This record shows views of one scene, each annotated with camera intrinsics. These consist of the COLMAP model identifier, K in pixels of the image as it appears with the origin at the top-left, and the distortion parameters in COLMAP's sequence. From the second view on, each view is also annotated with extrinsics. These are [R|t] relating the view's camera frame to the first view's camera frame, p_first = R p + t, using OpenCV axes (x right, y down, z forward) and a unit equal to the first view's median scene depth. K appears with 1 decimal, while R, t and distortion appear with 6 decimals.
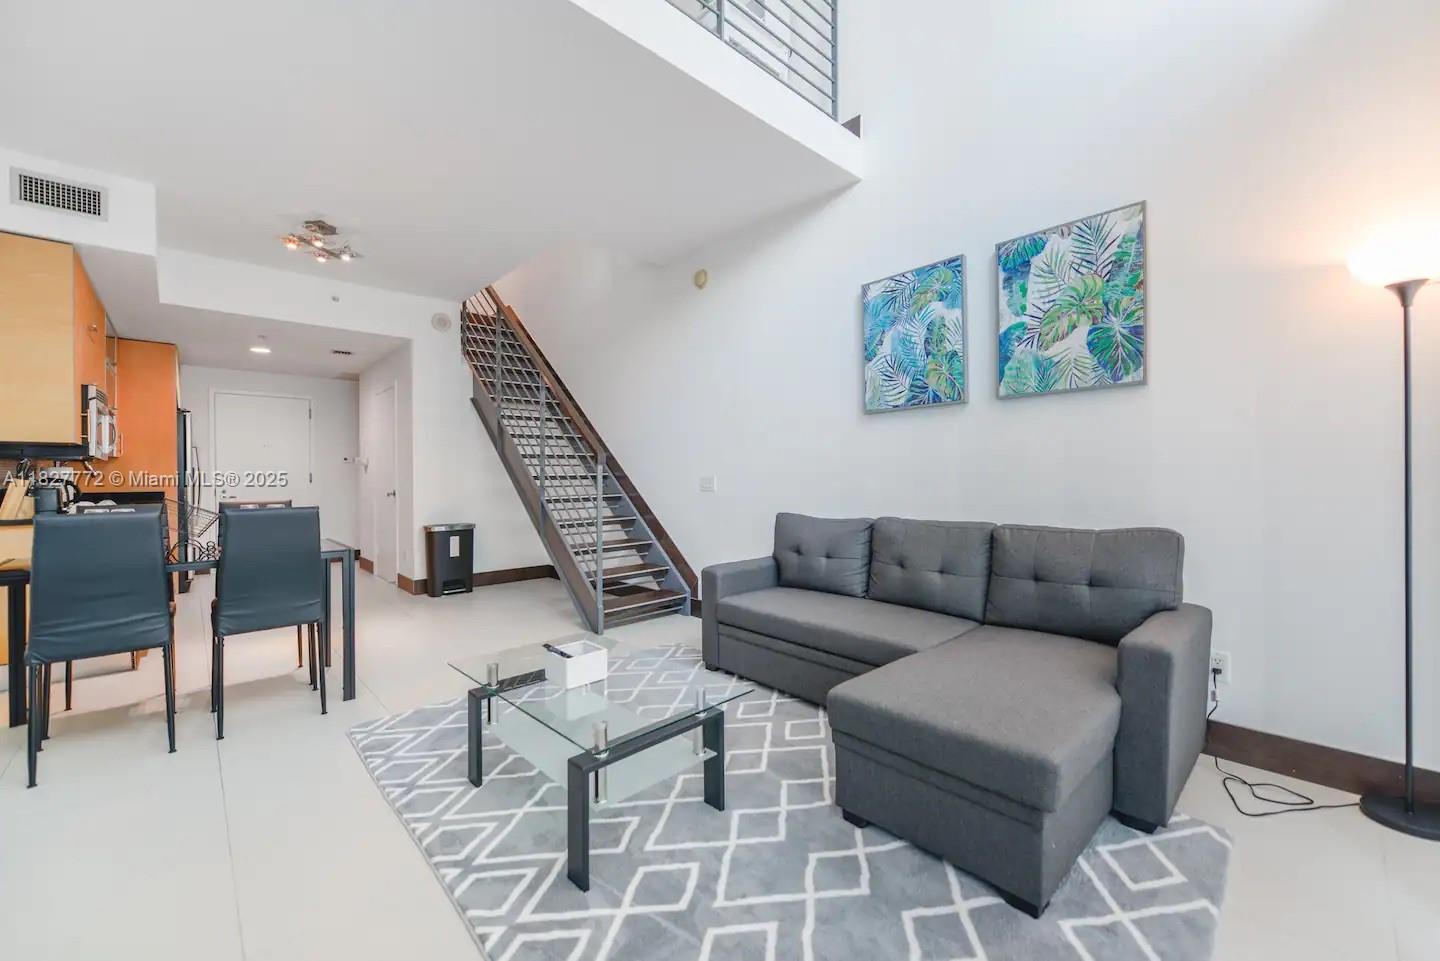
lens RADIAL K [[566.4, 0, 726.8], [0, 566.4, 488.6], [0, 0, 1]] dist [-0.013091, -0.000079]
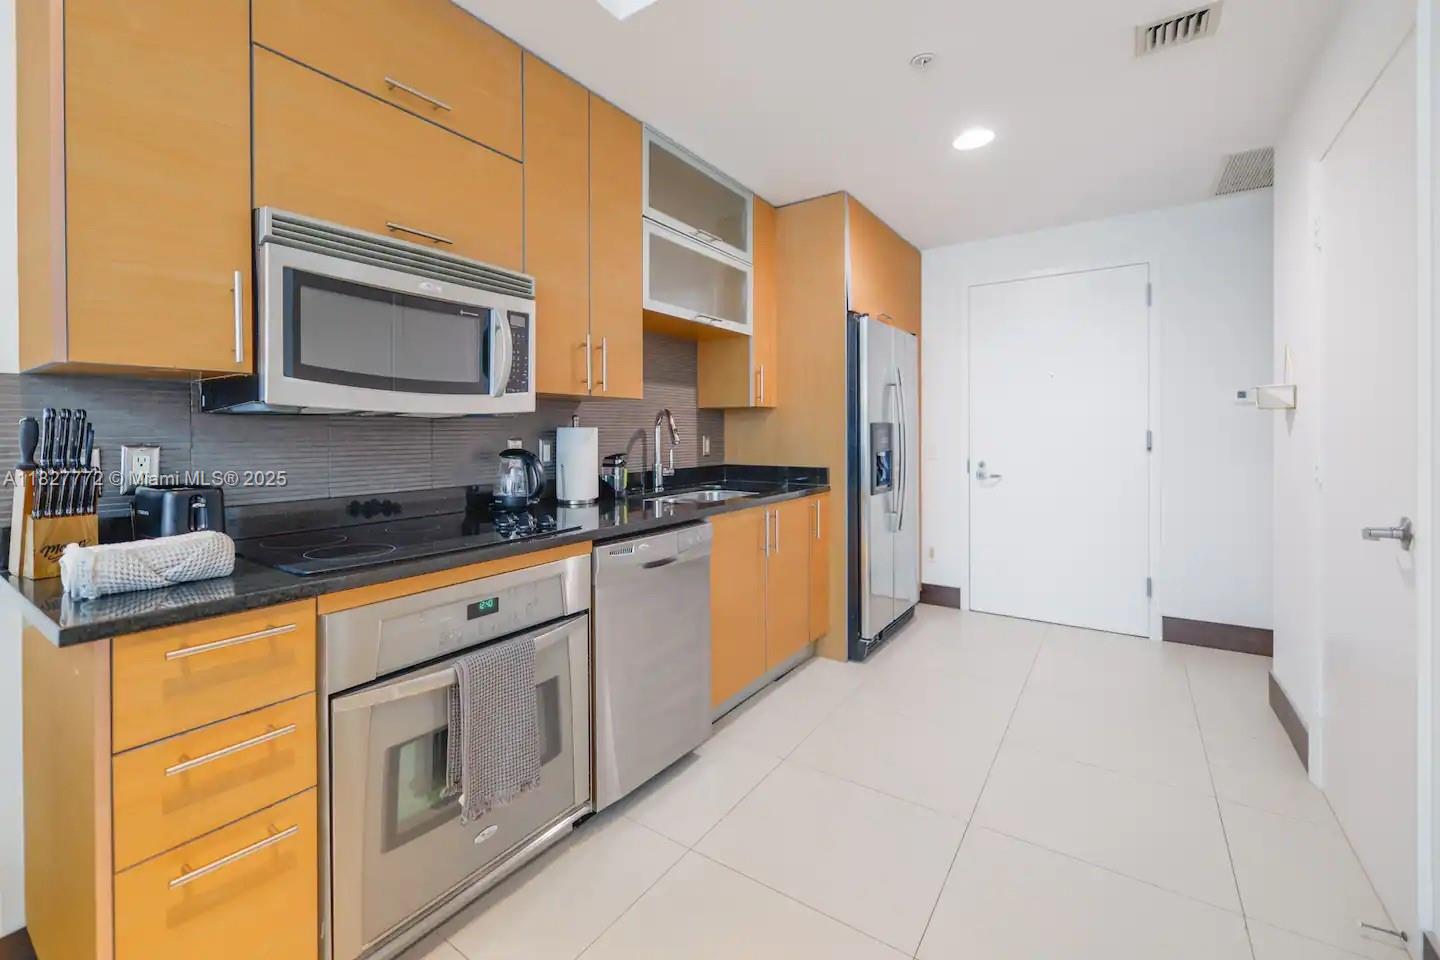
lens RADIAL K [[628.1, 0, 658.6], [0, 628.1, 433.4], [0, 0, 1]] dist [-0.000832, 0.000098]
pose [[0.162185, 0.005343, -0.986746, -0.694866], [-0.017705, 0.999840, 0.002503, -0.042865], [0.986602, 0.017064, 0.162253, 1.186116]]
